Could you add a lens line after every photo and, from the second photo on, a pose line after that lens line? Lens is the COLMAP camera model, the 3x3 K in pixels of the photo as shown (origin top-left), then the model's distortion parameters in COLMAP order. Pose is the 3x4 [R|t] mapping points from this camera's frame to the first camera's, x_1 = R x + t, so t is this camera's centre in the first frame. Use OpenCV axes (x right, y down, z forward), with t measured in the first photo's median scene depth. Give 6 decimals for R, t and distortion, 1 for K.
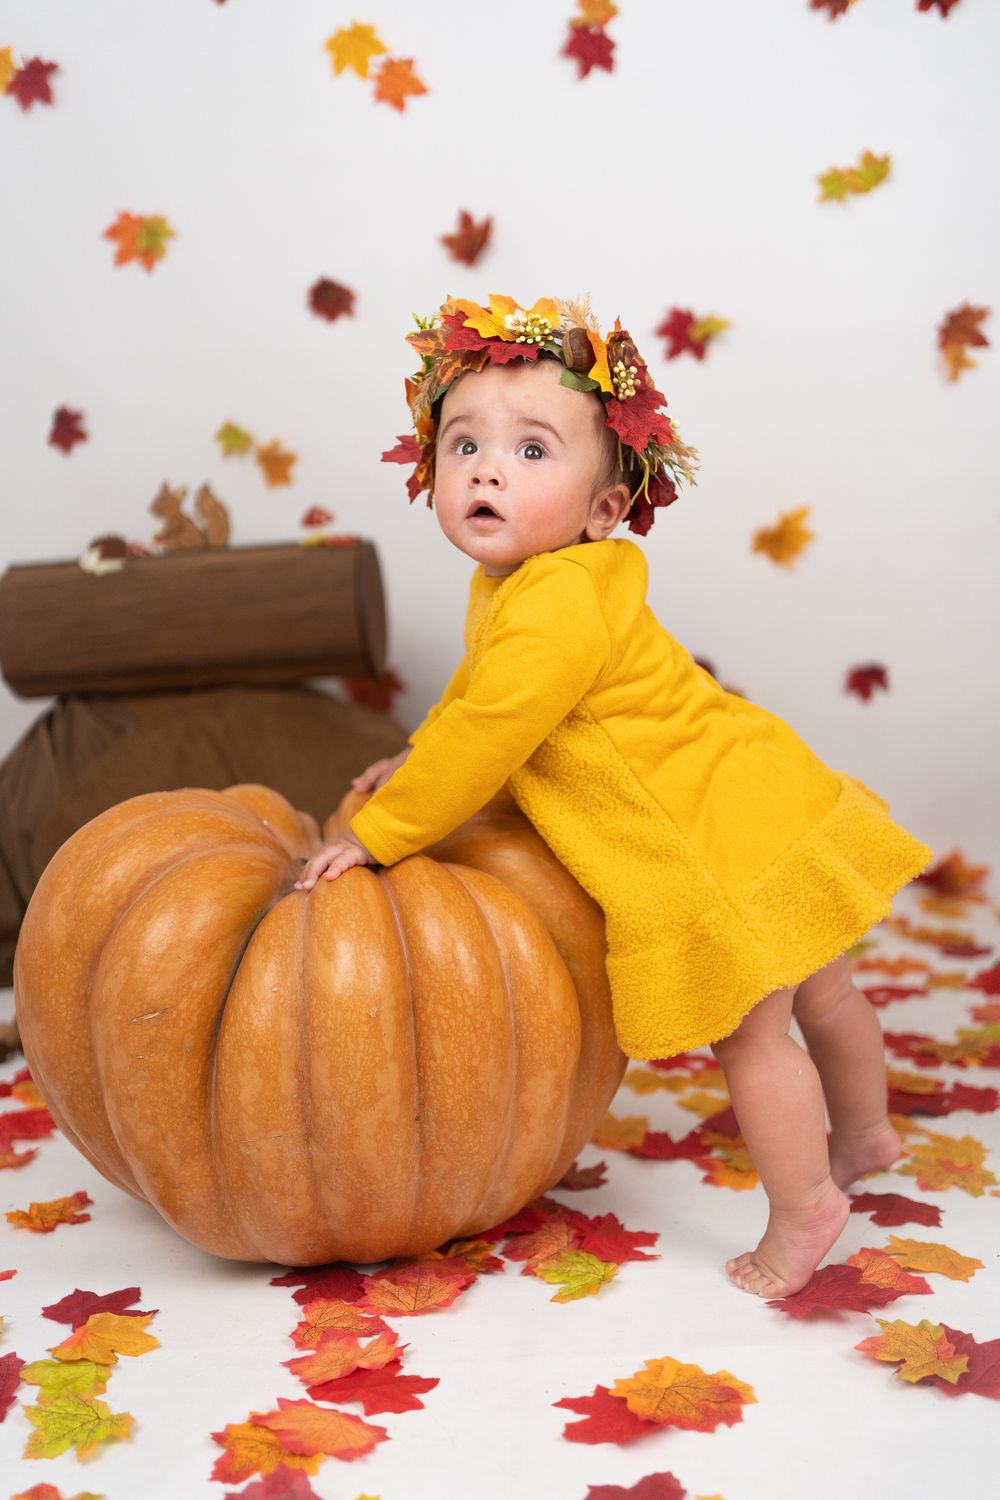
lens RADIAL K [[1533.2, 0, 491.5], [0, 1533.2, 755.6], [0, 0, 1]] dist [0.001298, 0.000894]
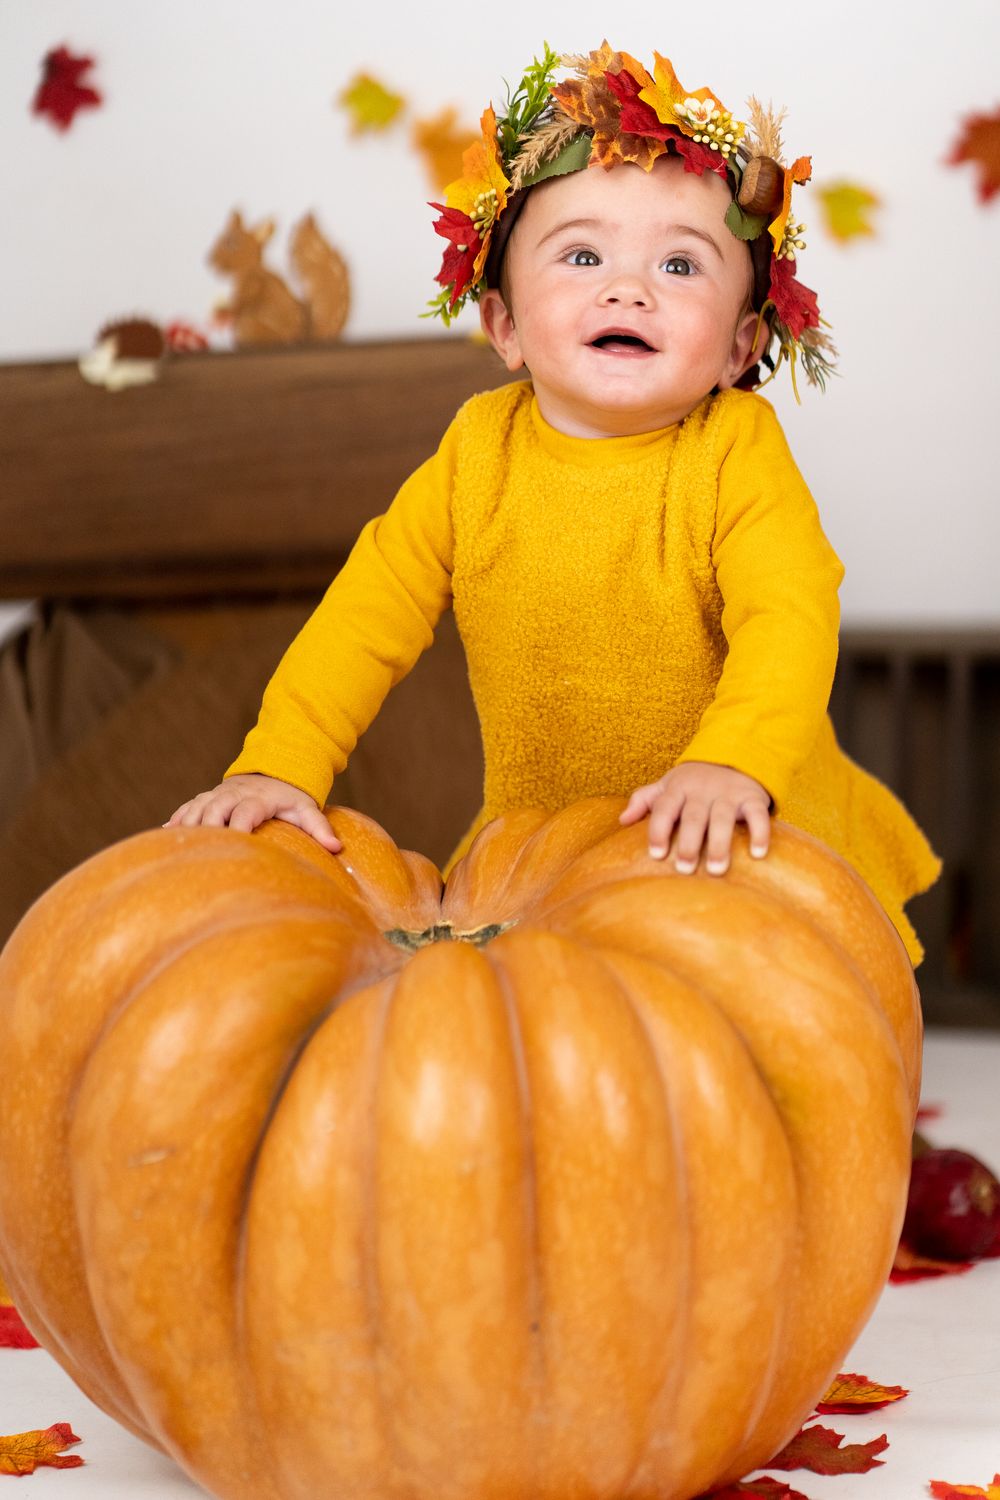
lens RADIAL K [[3736.2, 0, 497.0], [0, 3736.2, 708.6], [0, 0, 1]] dist [0.552643, -12.193992]
pose [[0.987846, 0.029628, -0.152584, 0.177516], [-0.025914, 0.999319, 0.026270, -0.078476], [0.153259, -0.021997, 0.987941, -0.626630]]
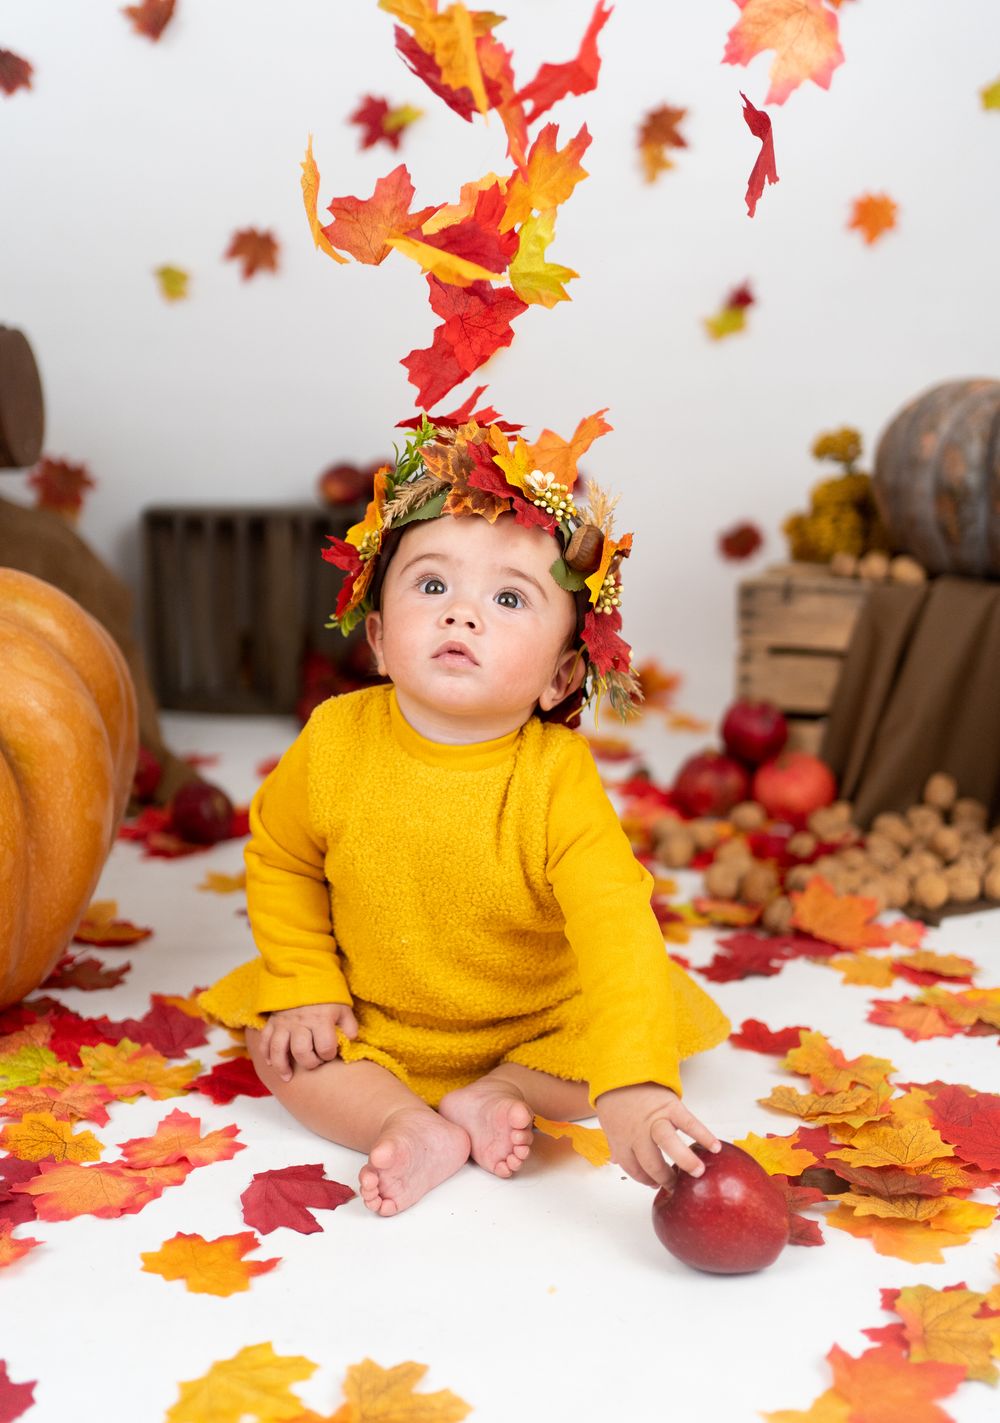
lens RADIAL K [[1530.5, 0, 491.2], [0, 1530.5, 671.8], [0, 0, 1]] dist [-0.004507, 0.002914]
pose [[0.997354, 0.012889, 0.071549, 0.296470], [-0.018057, 0.997236, 0.072066, 0.001368], [-0.070422, -0.073167, 0.994830, 0.013559]]
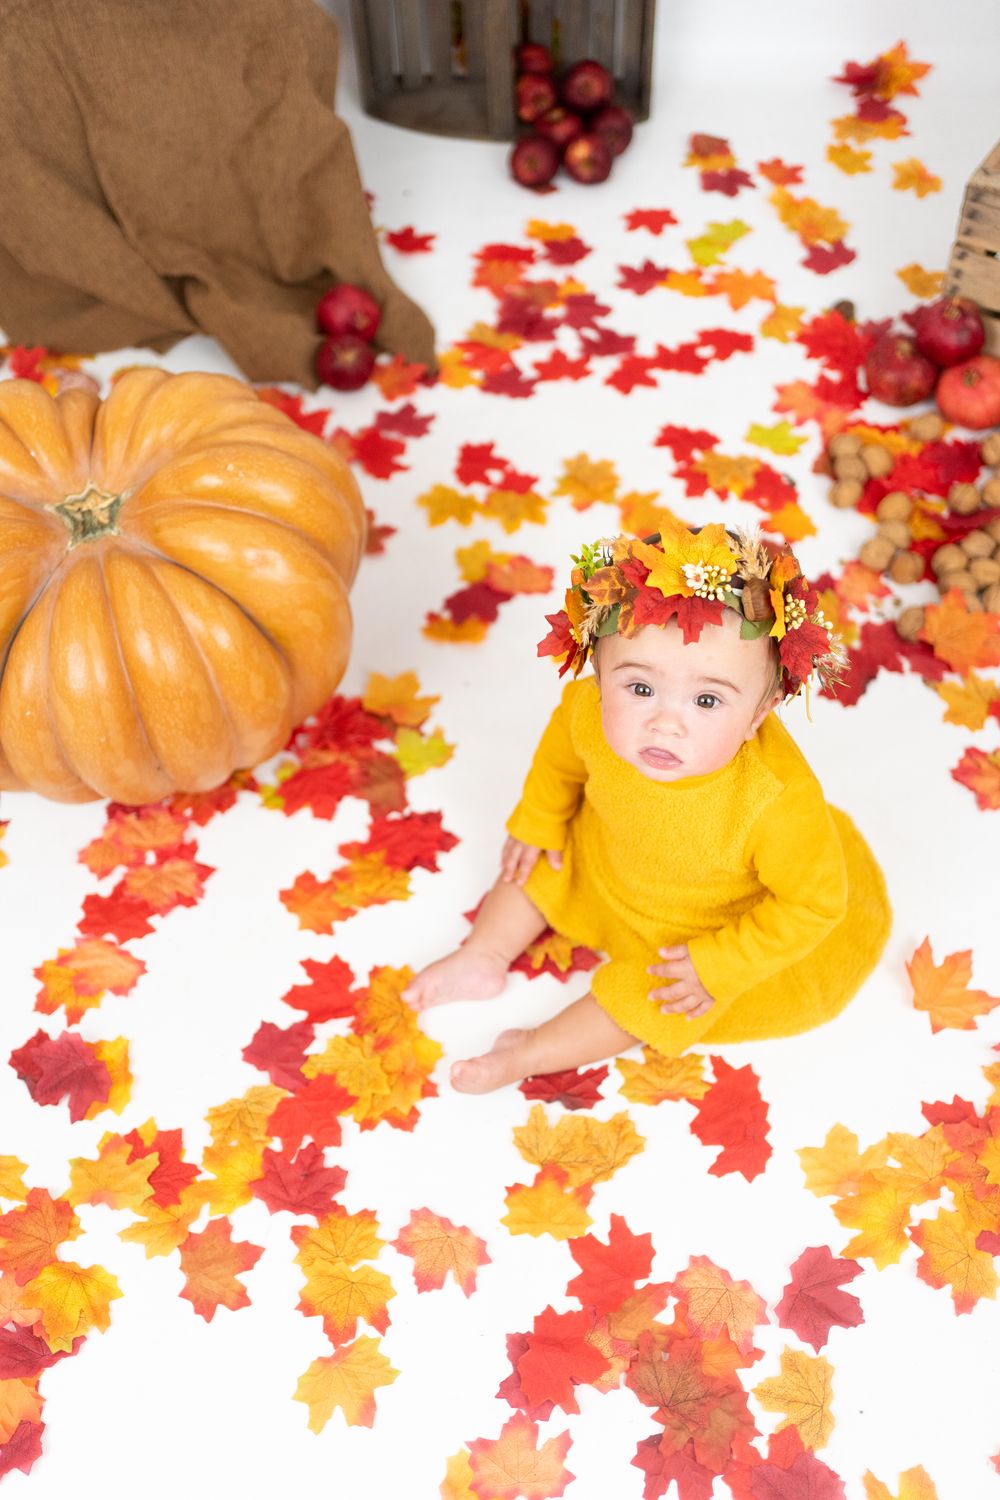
lens RADIAL K [[1533.2, 0, 491.5], [0, 1533.2, 755.6], [0, 0, 1]] dist [0.001298, 0.000894]
pose [[0.997225, 0.055845, -0.049228, 0.302705], [-0.002560, 0.686605, 0.727027, -0.736294], [0.074400, -0.724883, 0.684842, 0.107879]]
